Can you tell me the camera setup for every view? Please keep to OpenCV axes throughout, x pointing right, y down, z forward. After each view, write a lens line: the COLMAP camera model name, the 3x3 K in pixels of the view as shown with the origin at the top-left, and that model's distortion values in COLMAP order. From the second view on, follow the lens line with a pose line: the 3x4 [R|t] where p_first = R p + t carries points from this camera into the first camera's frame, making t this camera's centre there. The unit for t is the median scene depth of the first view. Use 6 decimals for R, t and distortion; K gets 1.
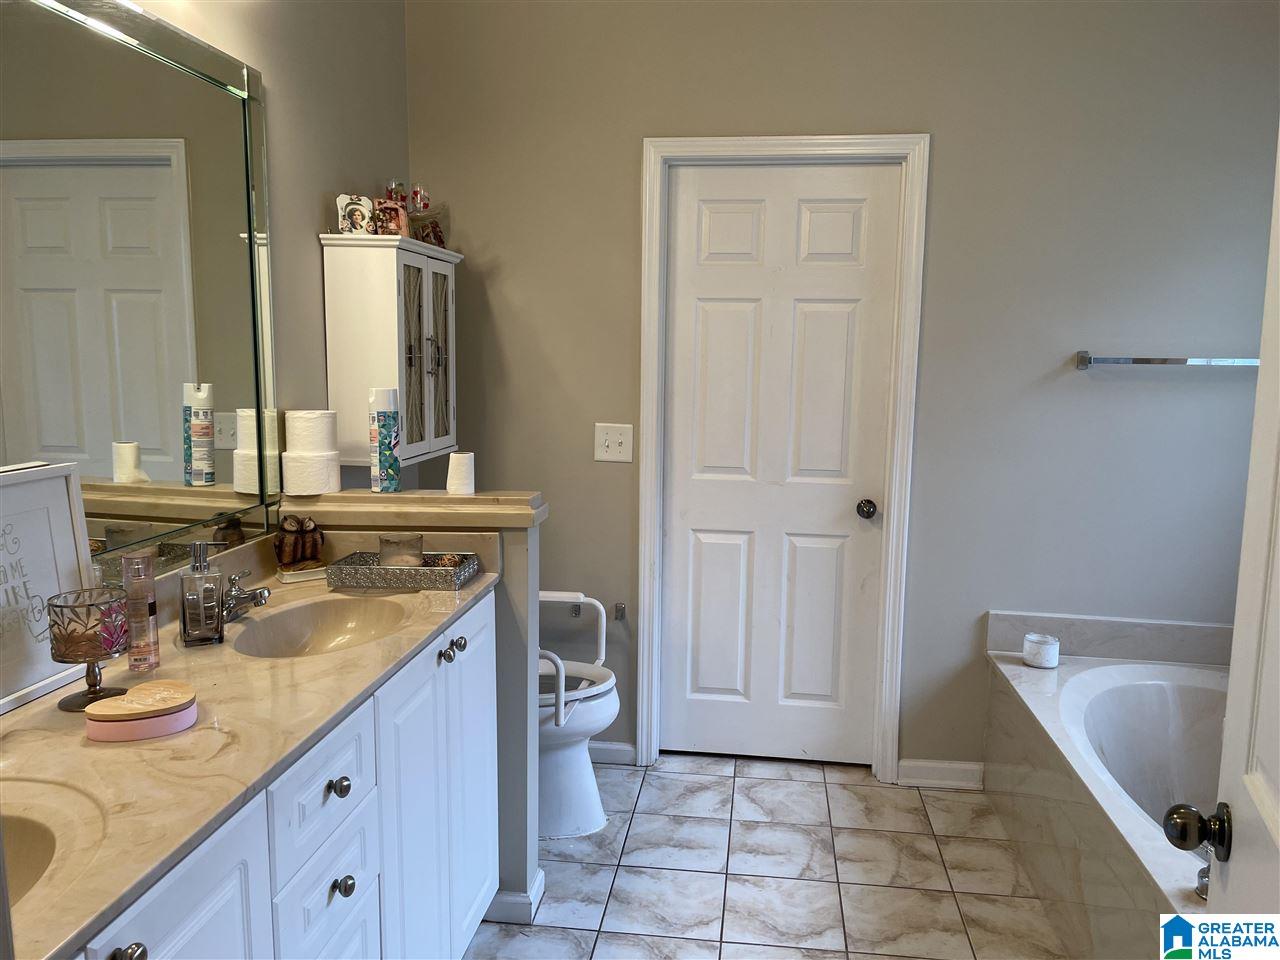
lens RADIAL K [[946.7, 0, 640.0], [0, 946.7, 480.0], [0, 0, 1]] dist [0.026492, 0.000711]
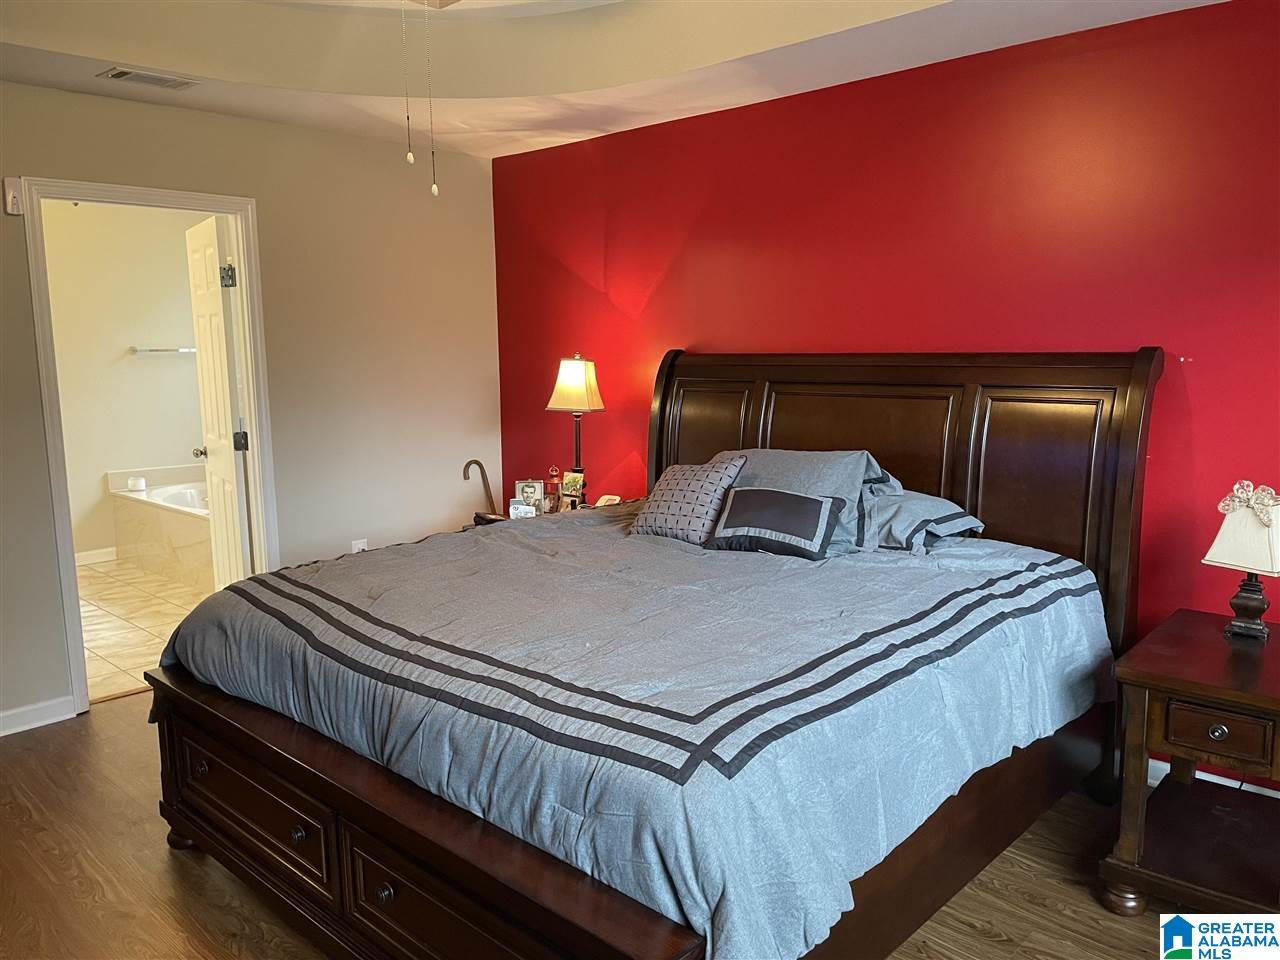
lens RADIAL K [[946.7, 0, 640.0], [0, 946.7, 480.0], [0, 0, 1]] dist [0.026492, 0.000711]
pose [[0.607203, -0.140092, 0.782099, -0.584994], [0.132274, 0.988420, 0.074354, 0.158768], [-0.783459, 0.058304, 0.618702, -1.254440]]
